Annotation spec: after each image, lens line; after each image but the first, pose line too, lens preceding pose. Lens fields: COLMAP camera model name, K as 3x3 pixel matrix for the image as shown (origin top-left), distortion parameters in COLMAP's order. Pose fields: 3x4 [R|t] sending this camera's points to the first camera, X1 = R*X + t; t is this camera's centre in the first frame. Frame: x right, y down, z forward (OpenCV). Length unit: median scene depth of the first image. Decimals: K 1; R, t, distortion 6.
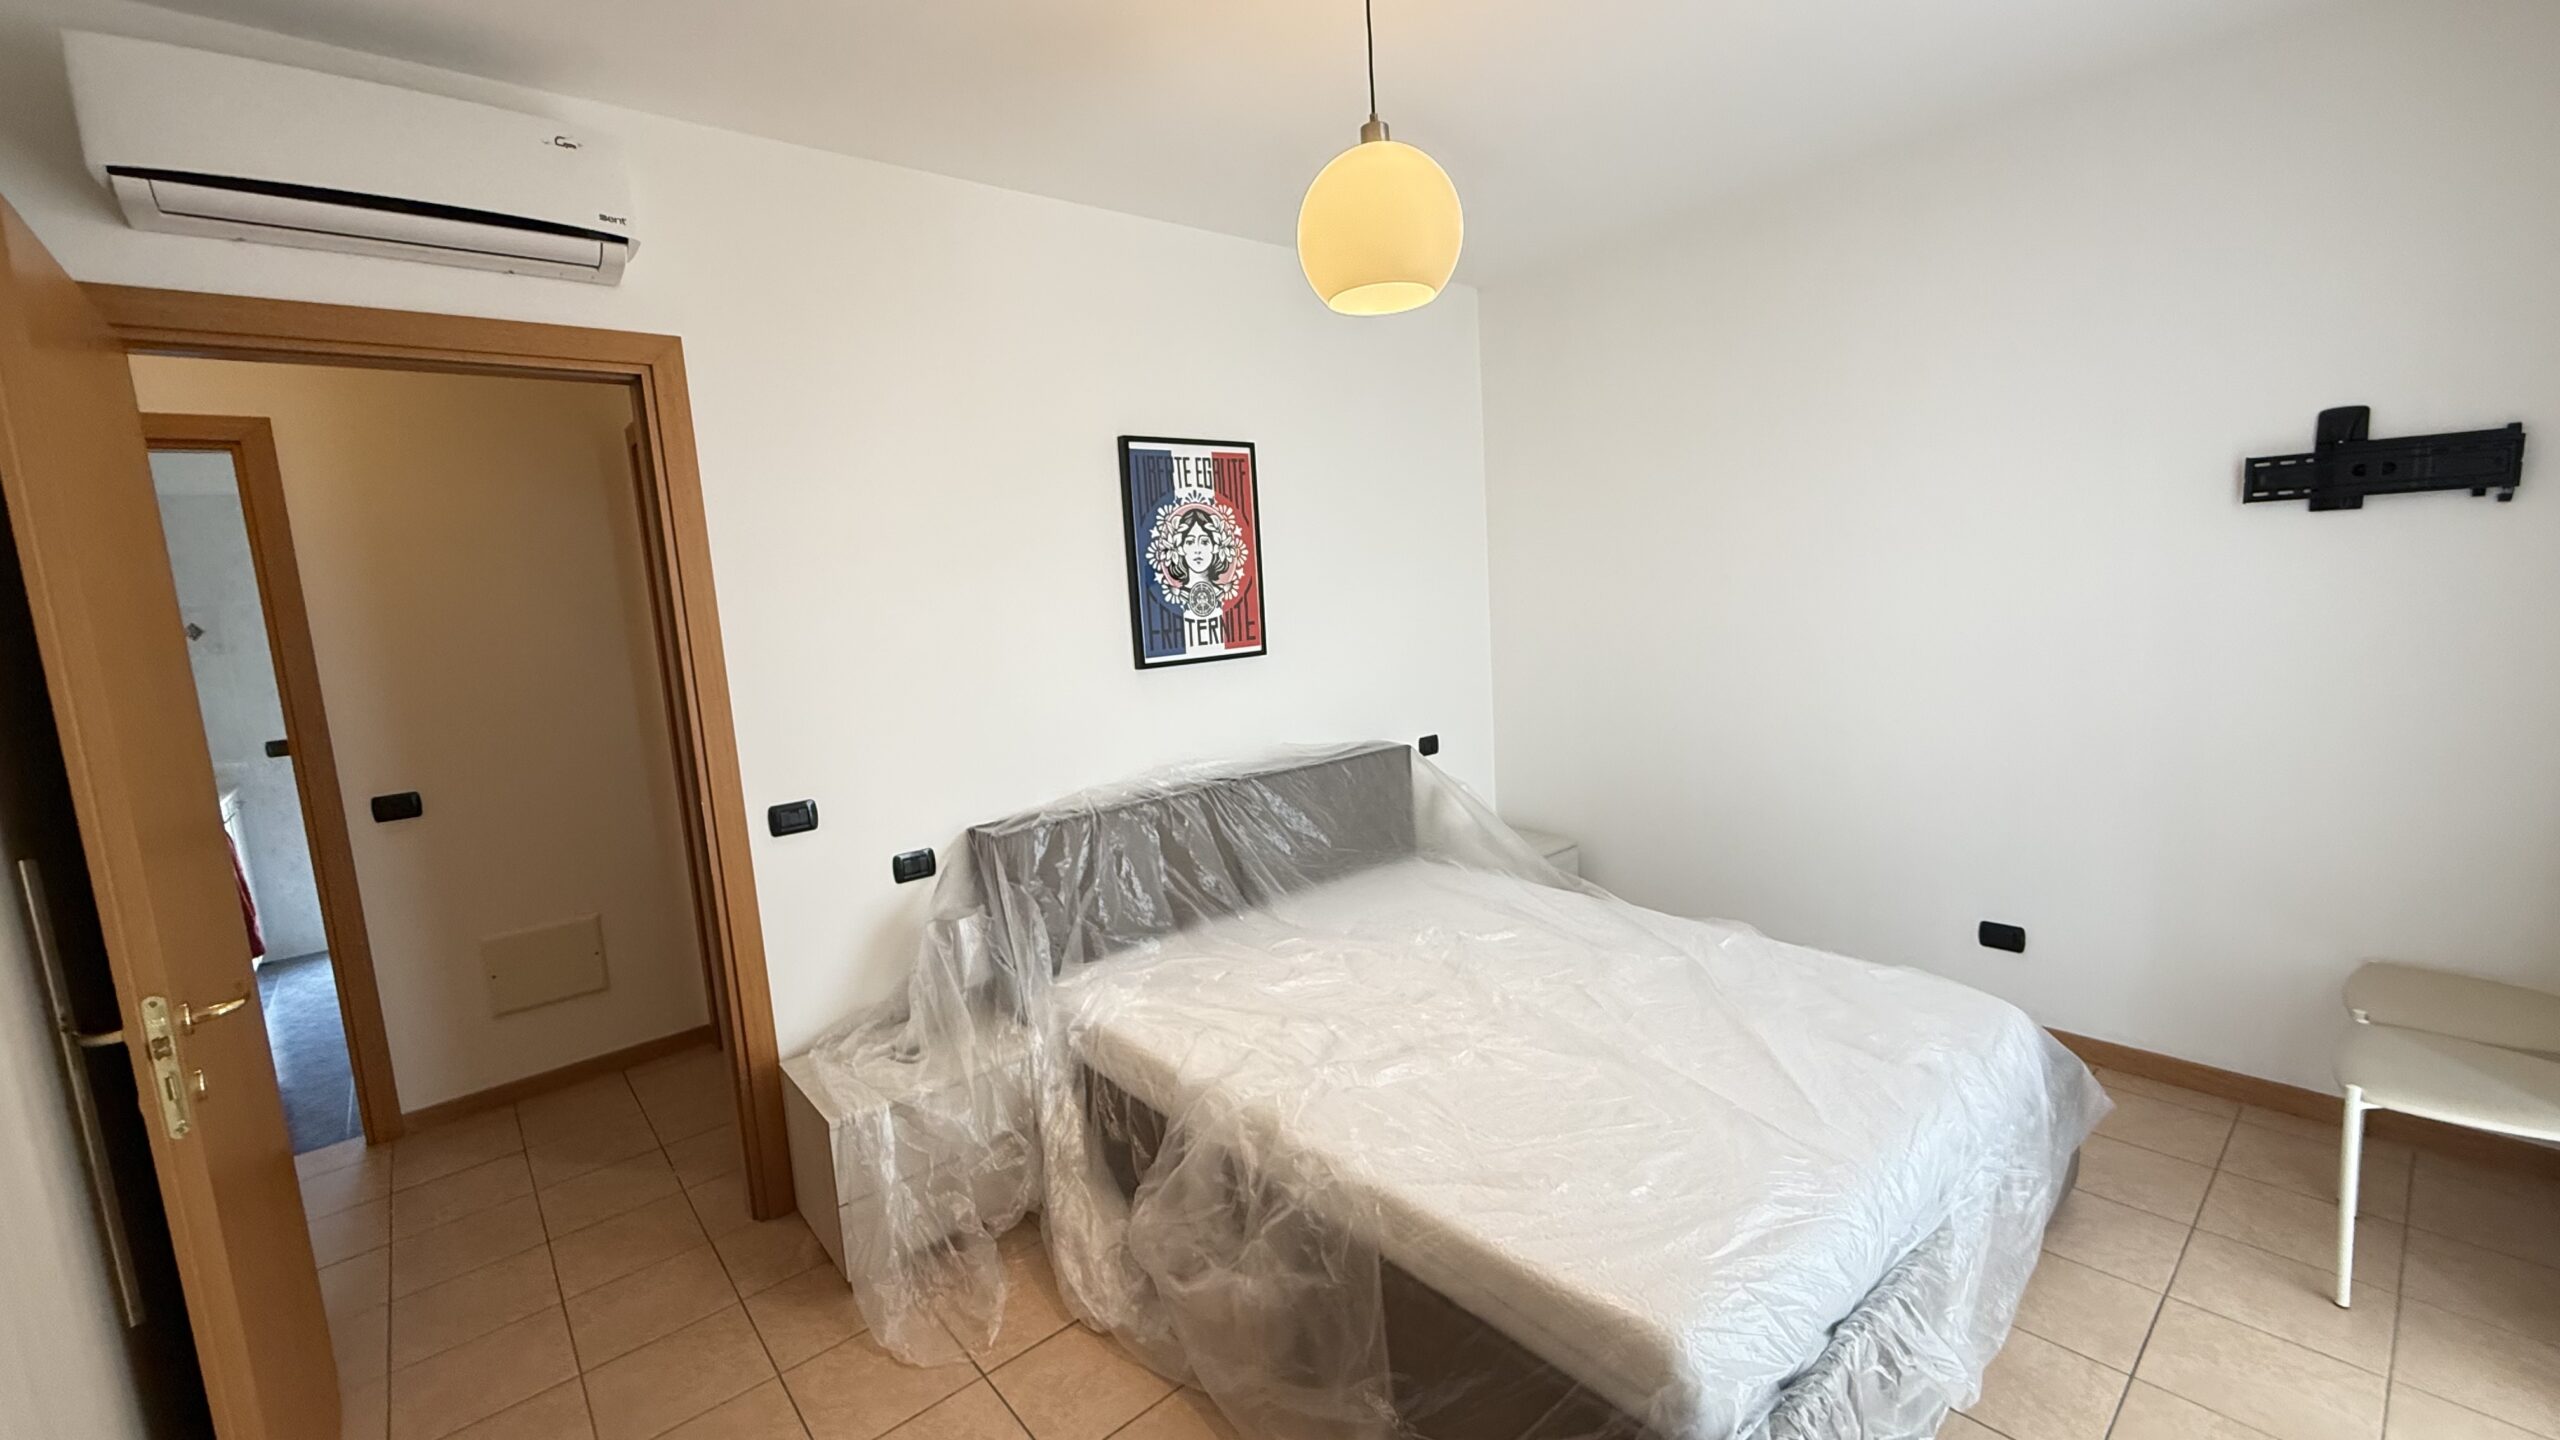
lens RADIAL K [[1019.2, 0, 1276.6], [0, 1019.2, 719.3], [0, 0, 1]] dist [-0.000566, -0.000102]
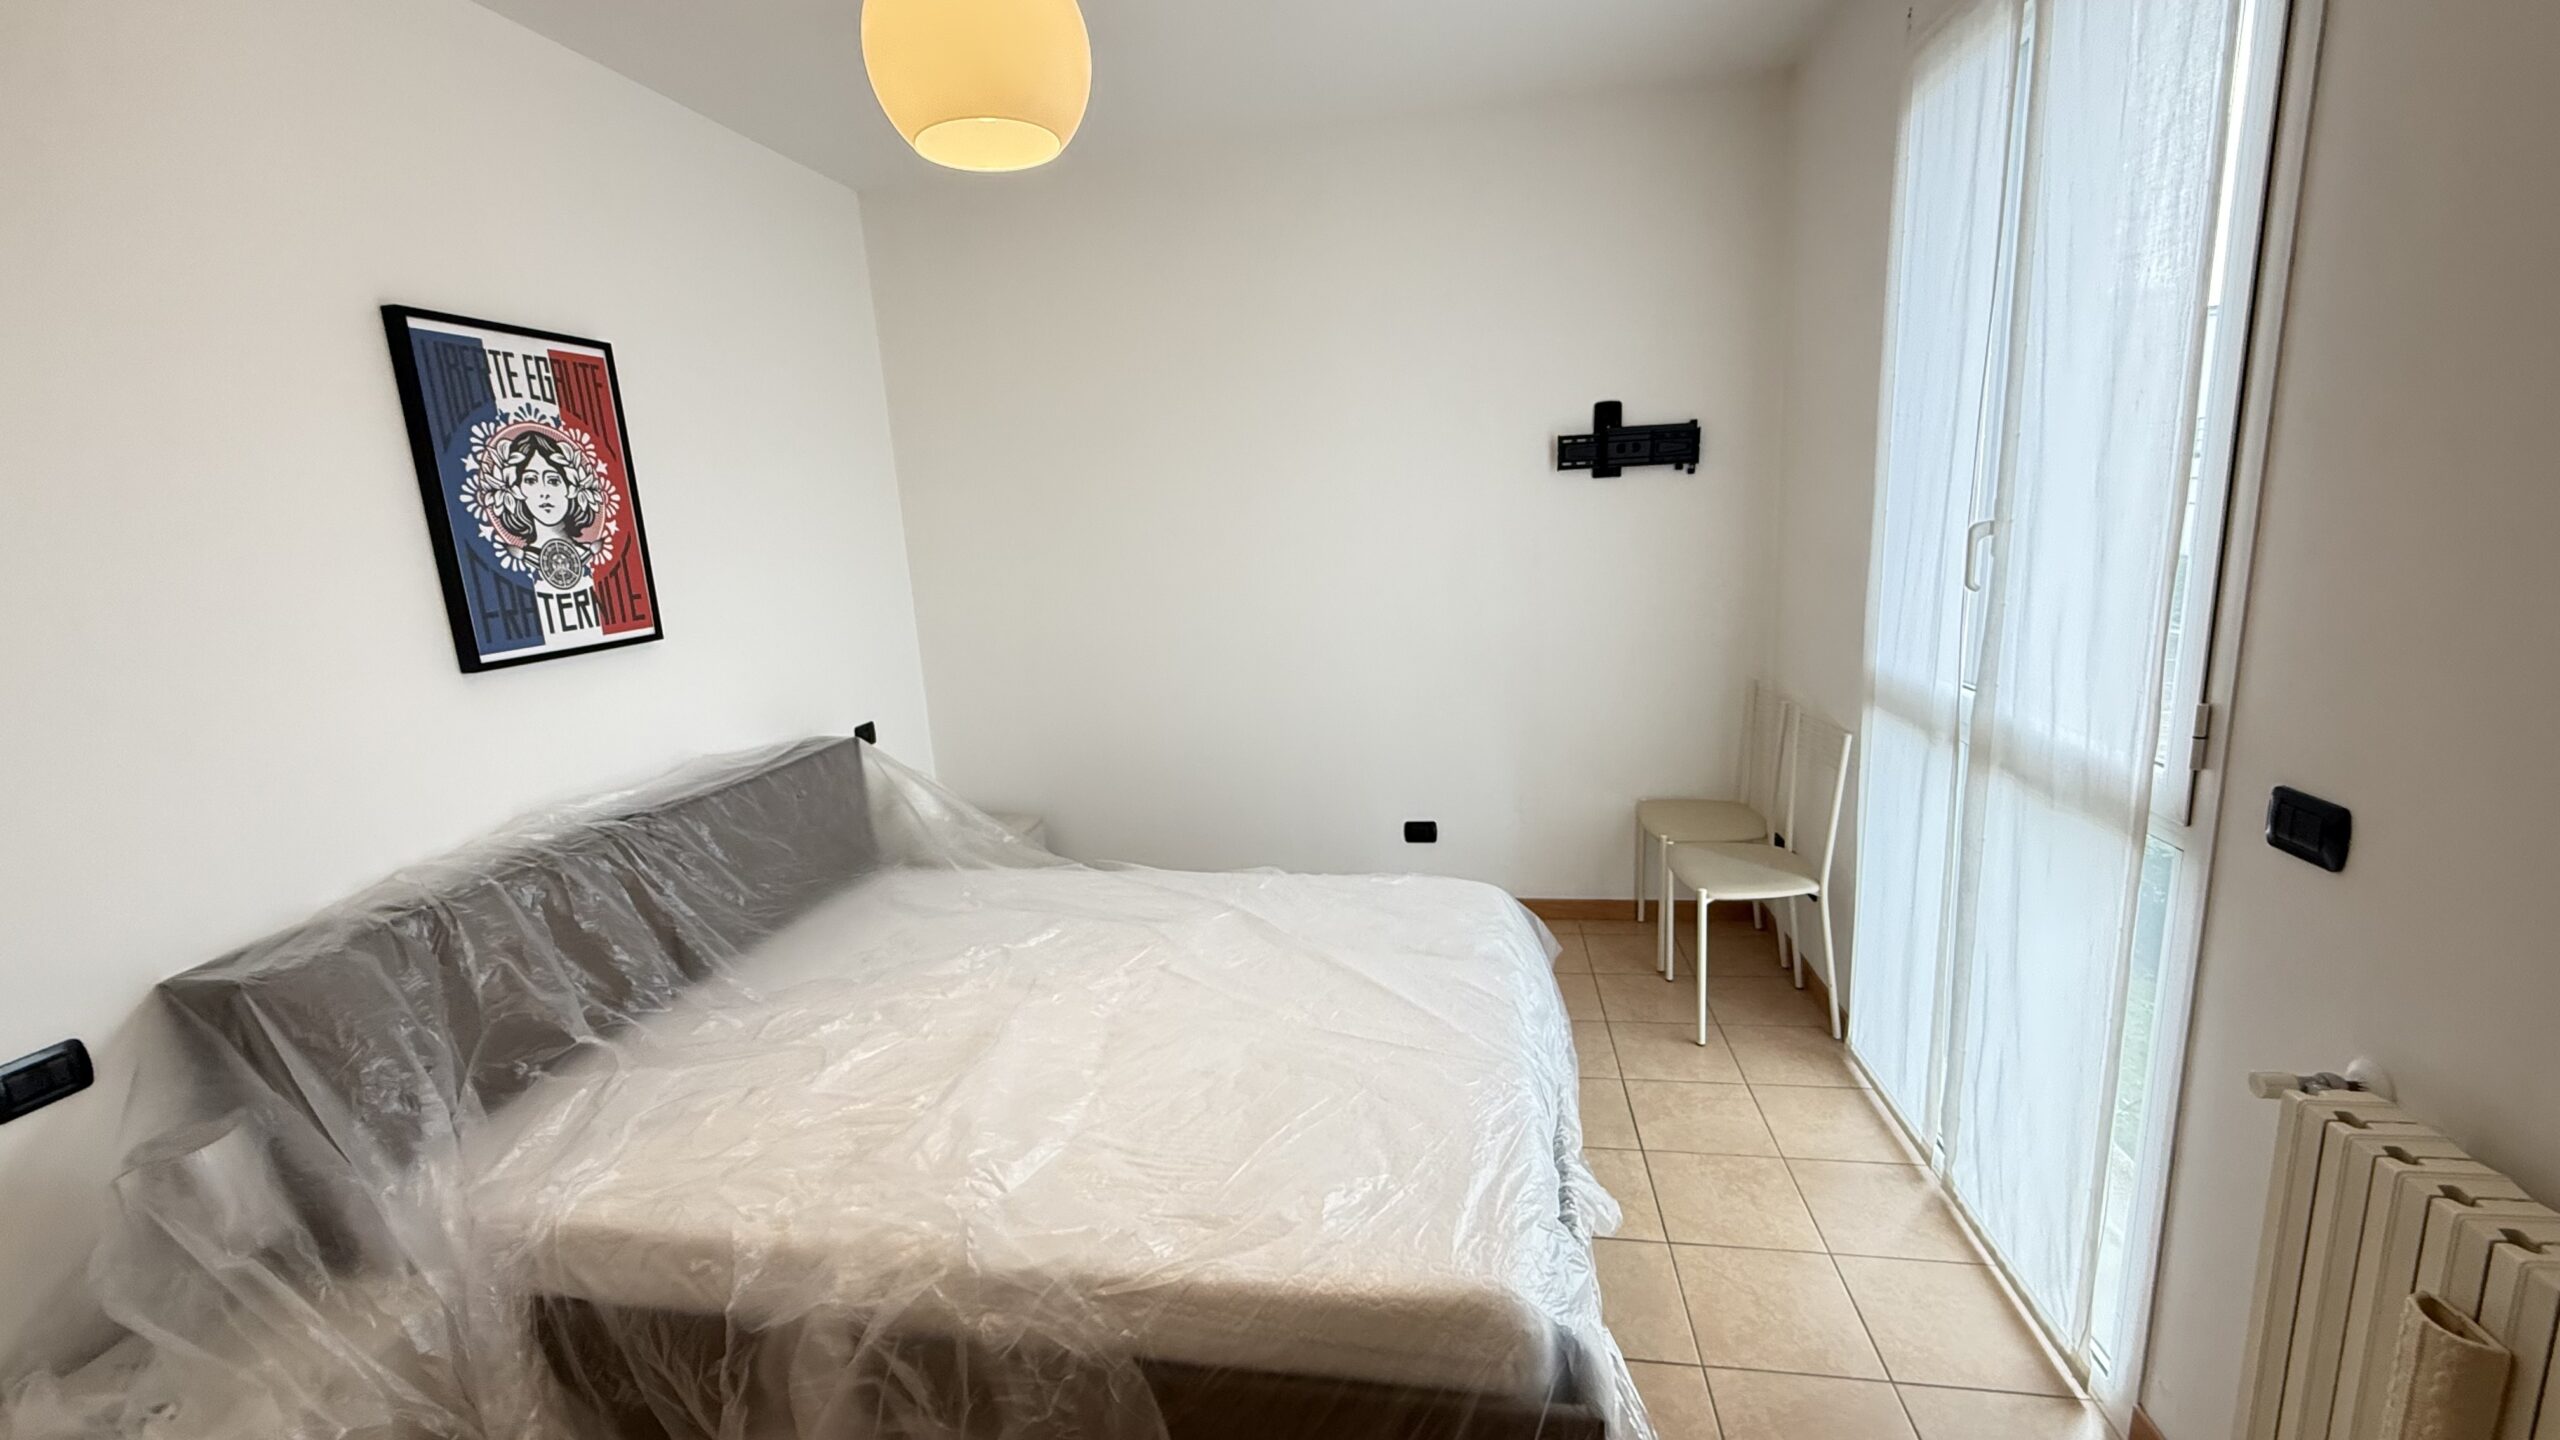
lens RADIAL K [[1019.2, 0, 1273.8], [0, 1019.2, 719.5], [0, 0, 1]] dist [-0.000566, -0.000102]
pose [[0.773907, -0.116198, 0.622548, -0.144150], [0.097366, 0.993167, 0.064335, -0.010957], [-0.625770, 0.010825, 0.779933, 0.163753]]
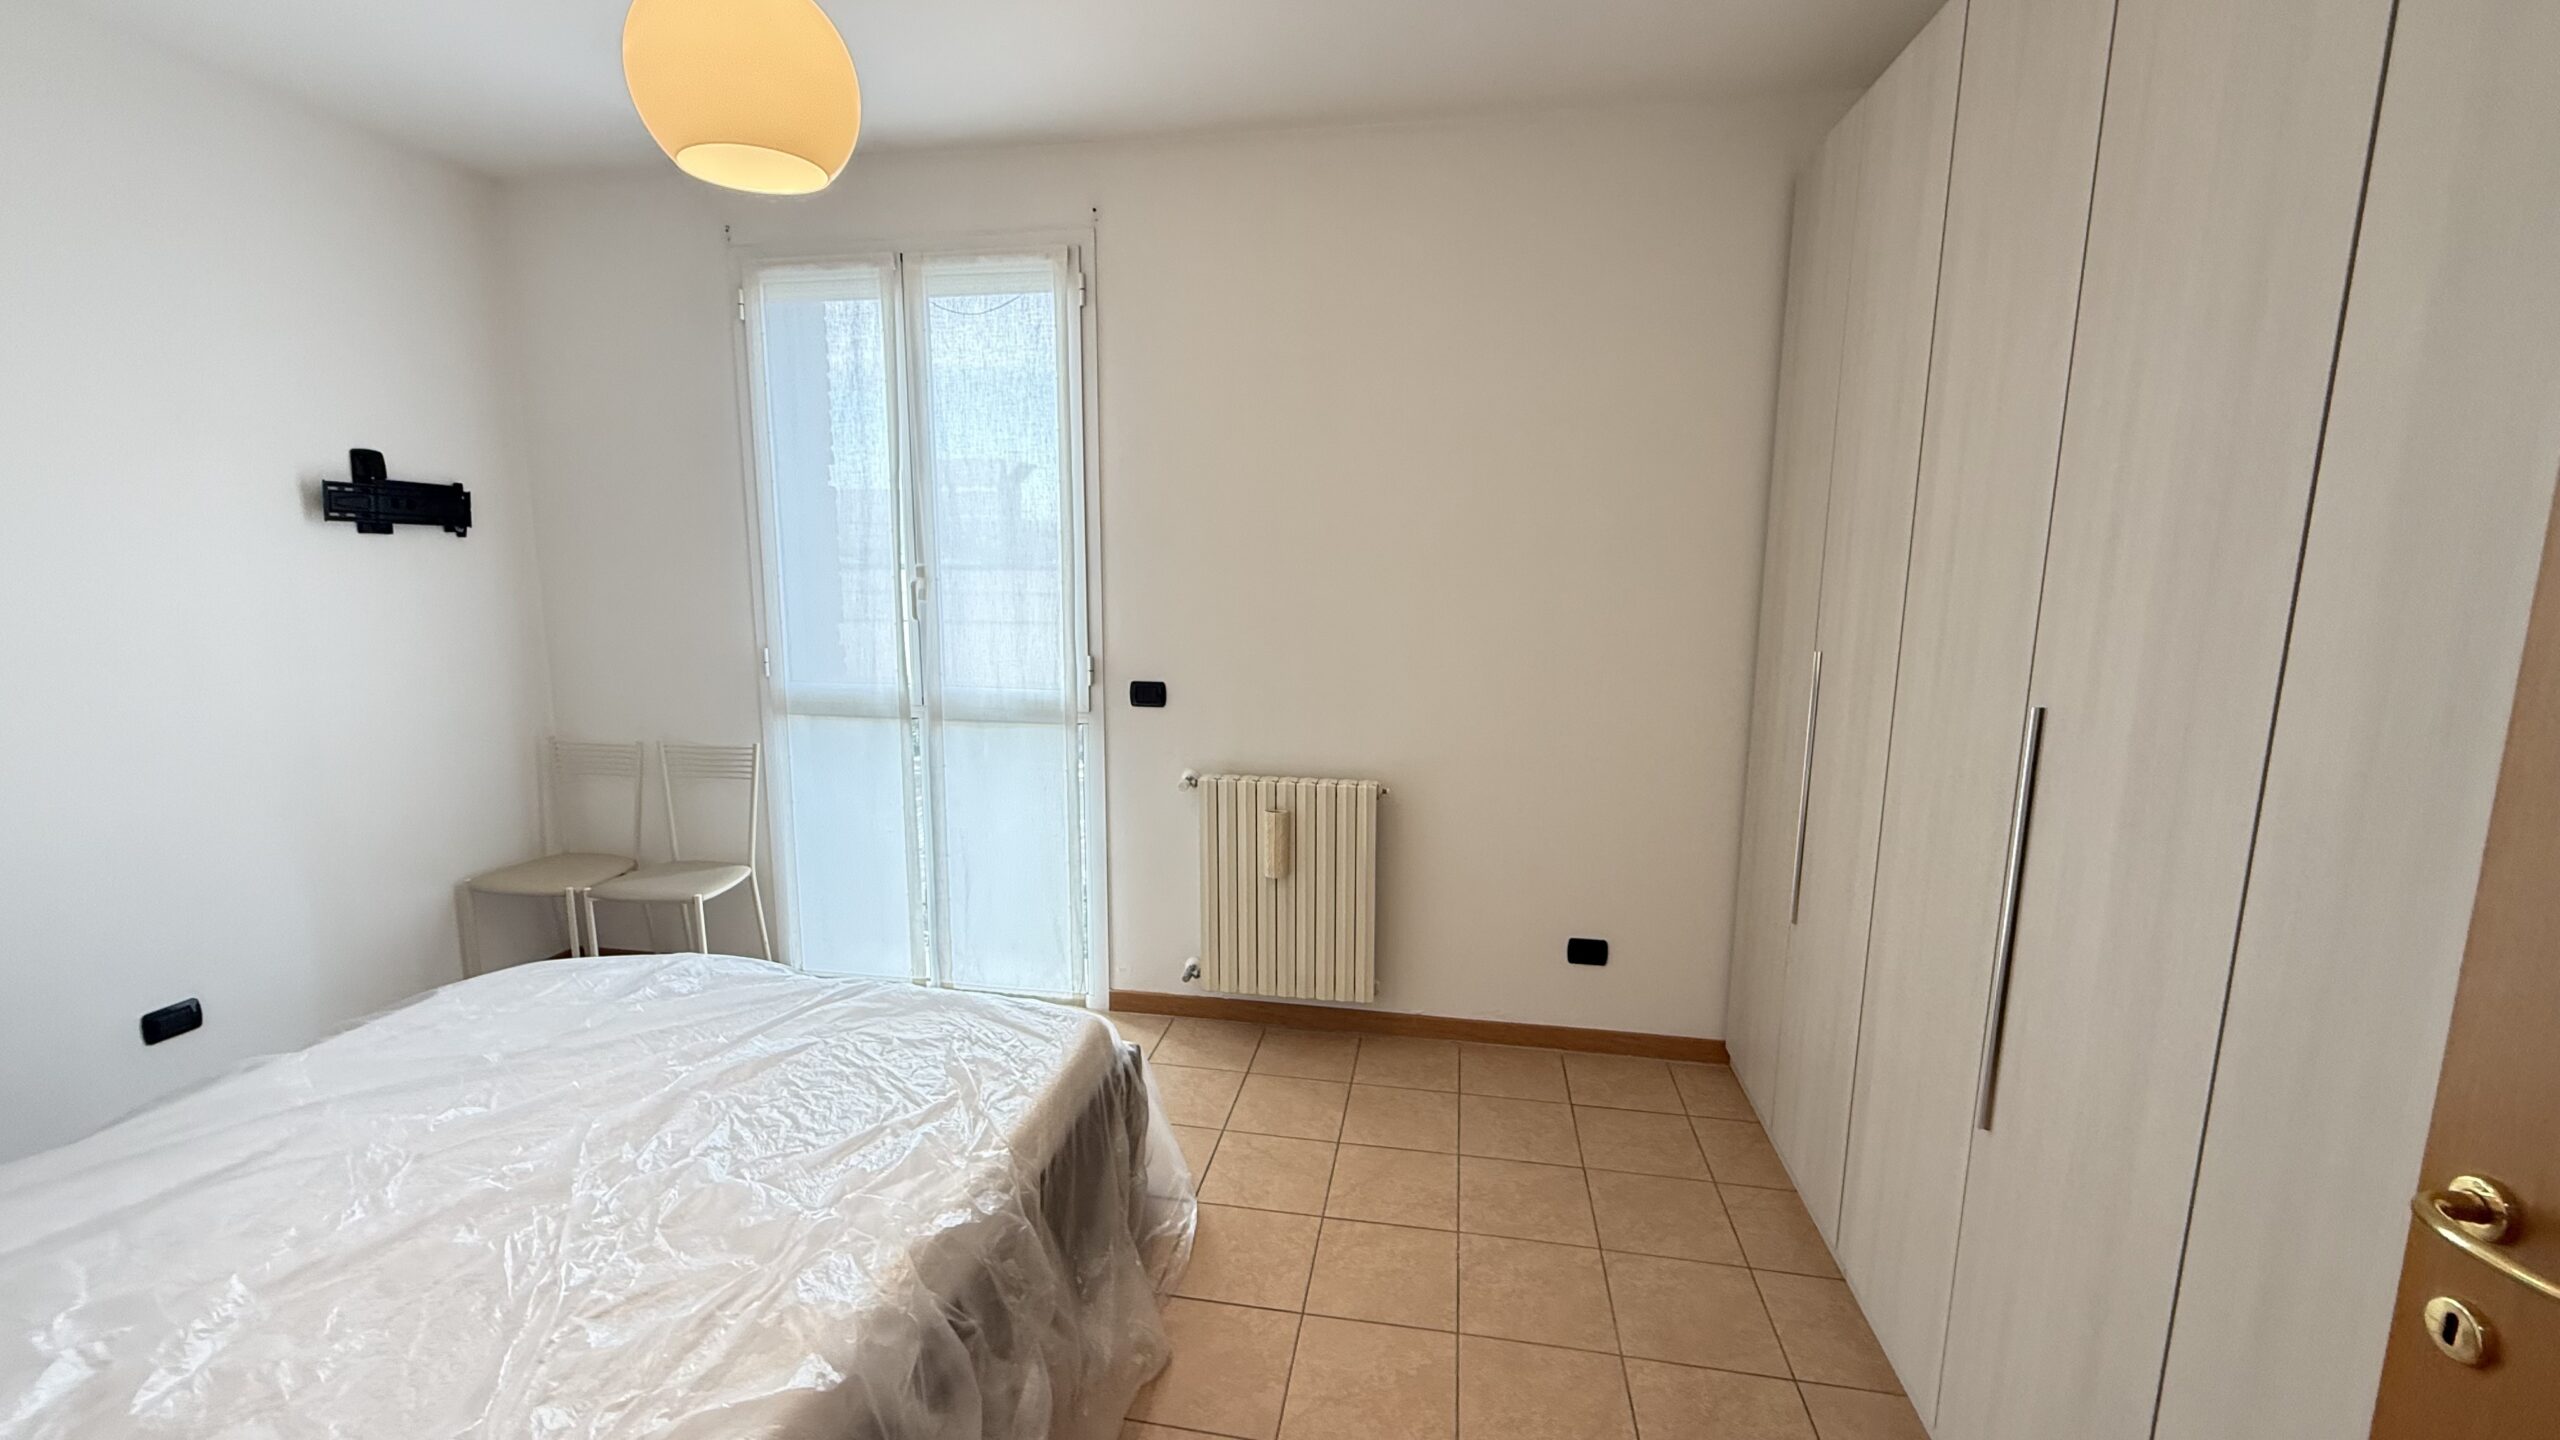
lens RADIAL K [[1019.2, 0, 1281.7], [0, 1019.2, 716.3], [0, 0, 1]] dist [-0.000566, -0.000102]
pose [[-0.628074, -0.060569, 0.775793, -0.448038], [0.138169, 0.972444, 0.187782, -0.054041], [-0.765789, 0.225132, -0.602398, 0.714723]]
